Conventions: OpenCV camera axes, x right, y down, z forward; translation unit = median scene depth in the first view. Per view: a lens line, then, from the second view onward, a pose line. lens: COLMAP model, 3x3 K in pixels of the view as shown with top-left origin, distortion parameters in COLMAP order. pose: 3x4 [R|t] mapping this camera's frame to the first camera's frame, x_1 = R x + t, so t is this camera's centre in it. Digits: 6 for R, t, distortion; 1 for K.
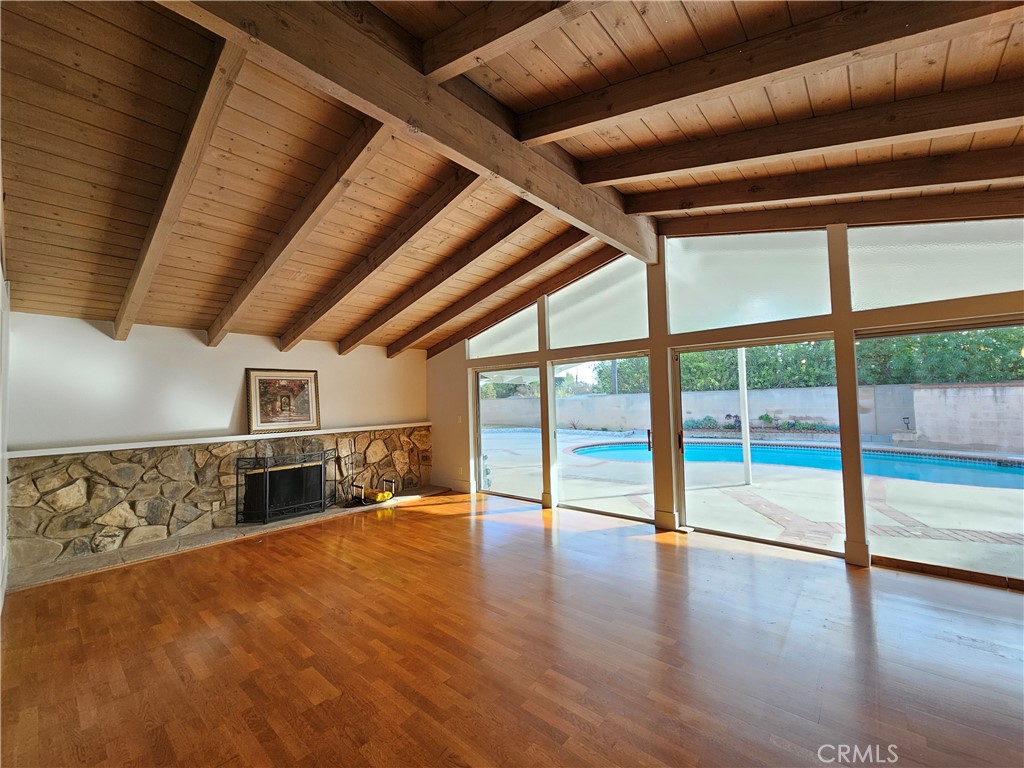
lens RADIAL K [[419.9, 0, 511.2], [0, 419.9, 383.8], [0, 0, 1]] dist [0.004204, -0.000380]
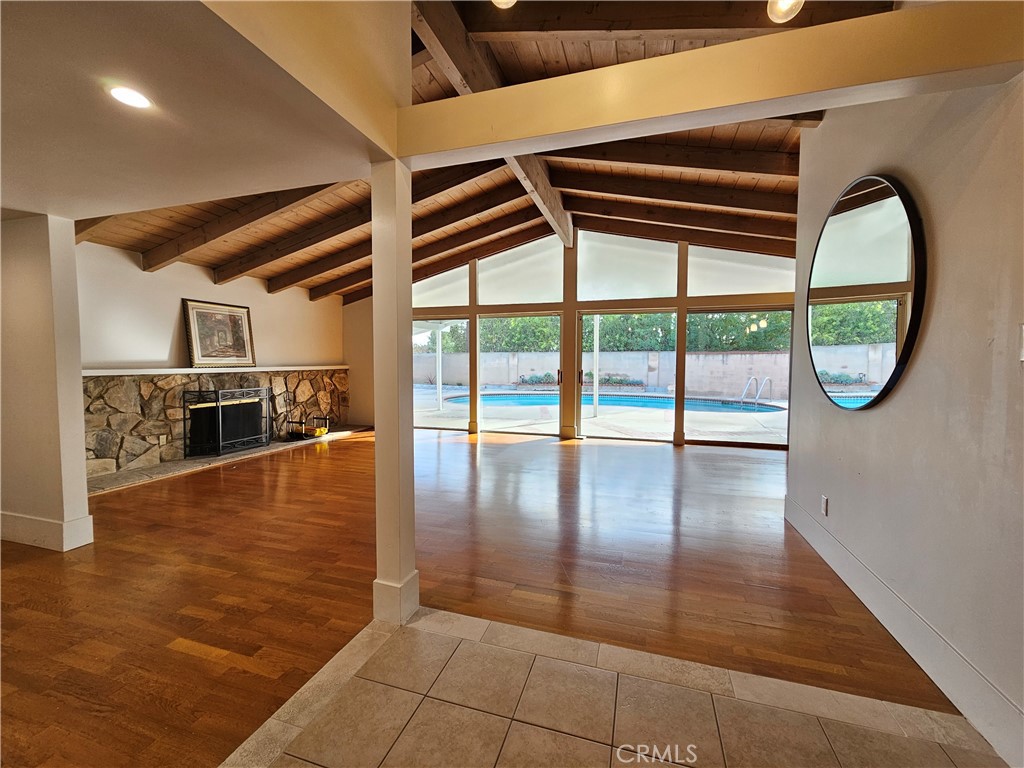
lens RADIAL K [[419.9, 0, 512.5], [0, 419.9, 383.5], [0, 0, 1]] dist [0.004204, -0.000380]
pose [[0.914569, 0.006933, 0.404370, -0.359652], [-0.043053, 0.995841, 0.080300, 0.049539], [-0.402131, -0.090849, 0.911064, -0.196136]]
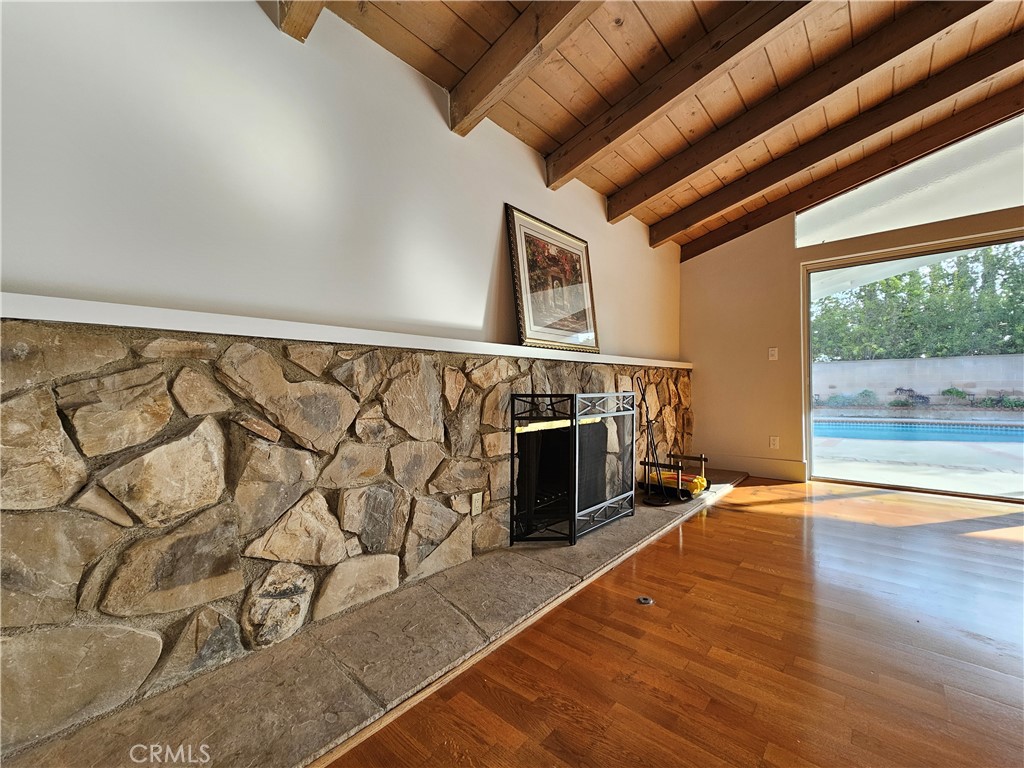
lens RADIAL K [[419.9, 0, 510.5], [0, 419.9, 383.9], [0, 0, 1]] dist [0.004204, -0.000380]
pose [[0.999816, 0.015821, -0.010824, -0.667647], [-0.015465, 0.999359, 0.032273, 0.156523], [0.011328, -0.032100, 0.999420, 0.581724]]
